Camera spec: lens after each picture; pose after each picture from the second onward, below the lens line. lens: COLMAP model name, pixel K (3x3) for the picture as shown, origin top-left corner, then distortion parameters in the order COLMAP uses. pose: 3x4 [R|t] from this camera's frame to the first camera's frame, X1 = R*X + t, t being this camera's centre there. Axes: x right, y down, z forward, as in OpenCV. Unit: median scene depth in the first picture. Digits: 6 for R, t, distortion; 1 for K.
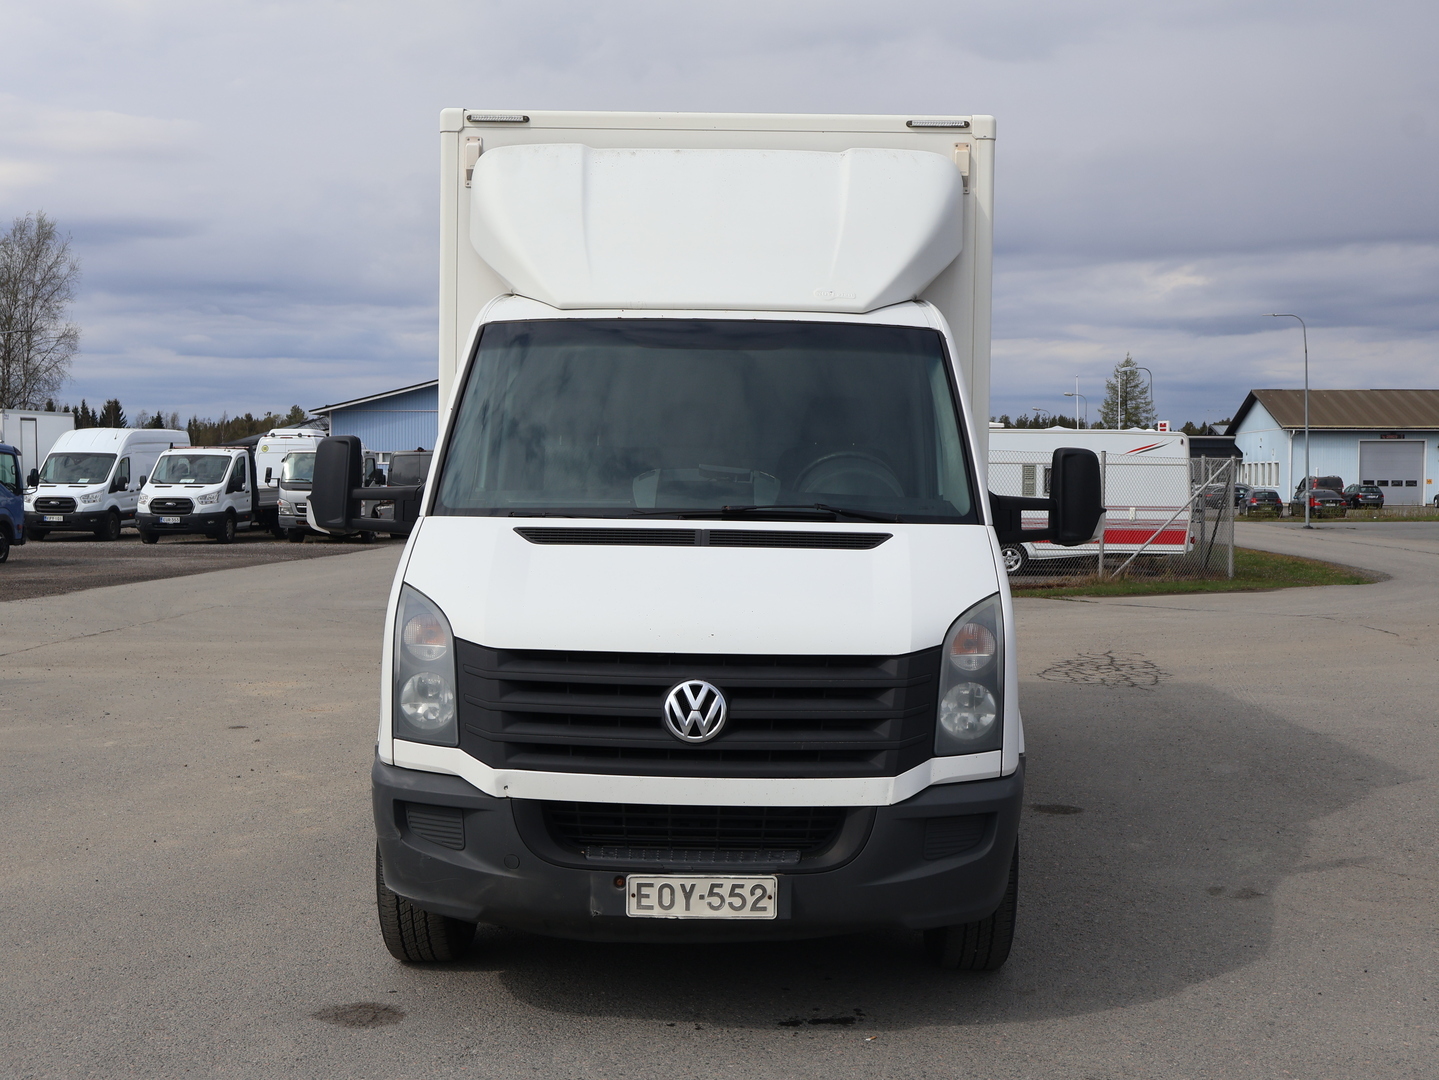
lens RADIAL K [[1546.2, 0, 719.3], [0, 1546.2, 542.6], [0, 0, 1]] dist [0.002540, 0.000000]
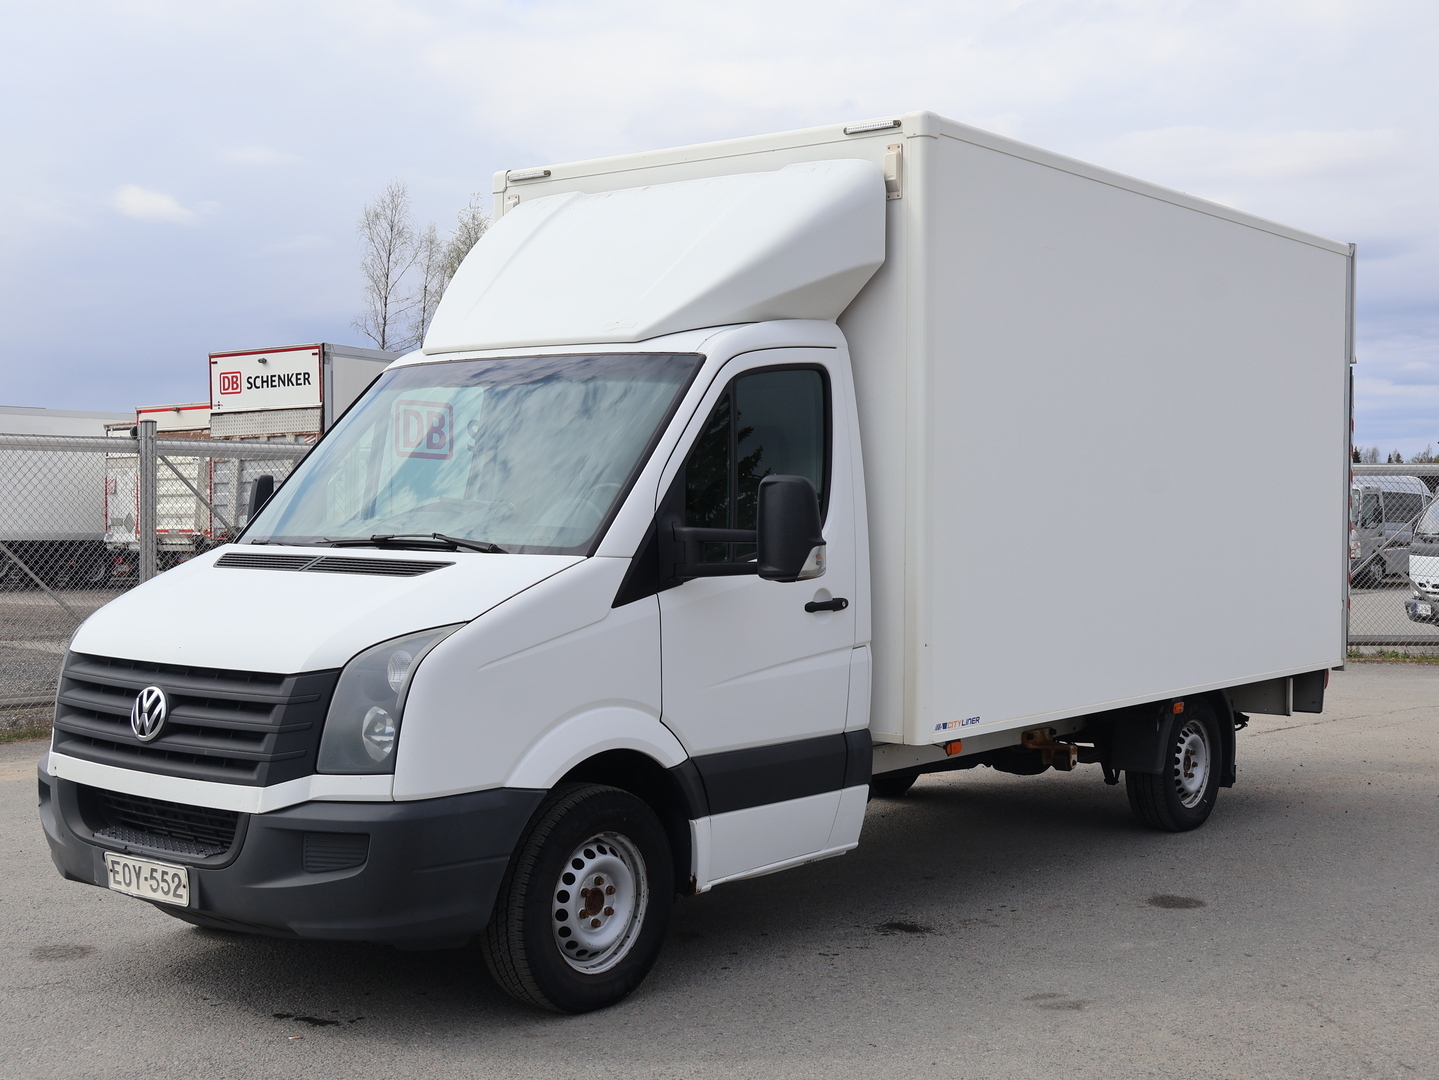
lens RADIAL K [[1633.5, 0, 719.2], [0, 1633.5, 537.8], [0, 0, 1]] dist [0.001210, 0.000000]
pose [[0.831459, 0.004916, -0.555564, 0.992051], [-0.020597, 0.999546, -0.021981, -0.002122], [0.555204, 0.029719, 0.831183, 0.231724]]
